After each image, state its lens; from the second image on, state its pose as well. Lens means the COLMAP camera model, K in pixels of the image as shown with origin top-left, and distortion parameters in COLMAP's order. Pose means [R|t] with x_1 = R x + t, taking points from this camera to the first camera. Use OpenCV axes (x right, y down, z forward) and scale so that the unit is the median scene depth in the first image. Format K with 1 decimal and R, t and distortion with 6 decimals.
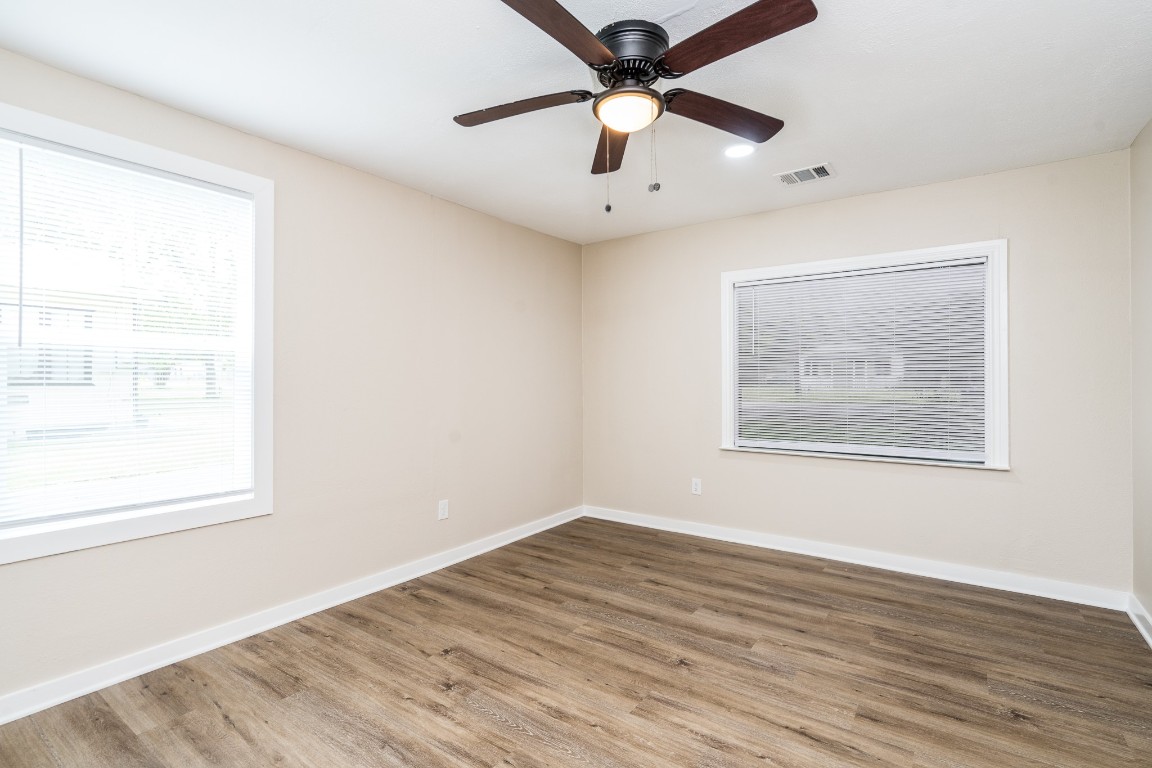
lens RADIAL K [[536.0, 0, 575.4], [0, 536.0, 375.9], [0, 0, 1]] dist [-0.007898, 0.001619]
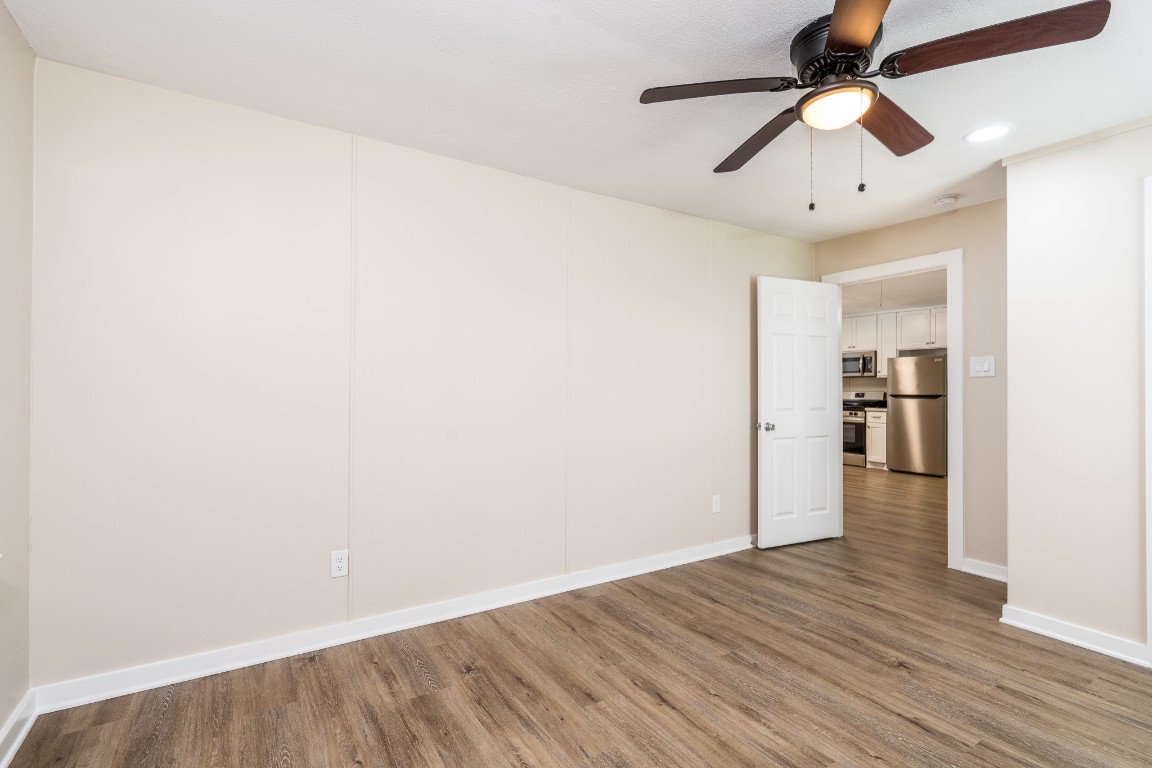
lens RADIAL K [[536.0, 0, 576.0], [0, 536.0, 381.2], [0, 0, 1]] dist [-0.007898, 0.001619]
pose [[-0.928838, 0.002864, 0.370475, 0.172015], [-0.002722, 0.999890, -0.014554, 0.016720], [-0.370476, -0.014527, -0.928728, 2.005998]]
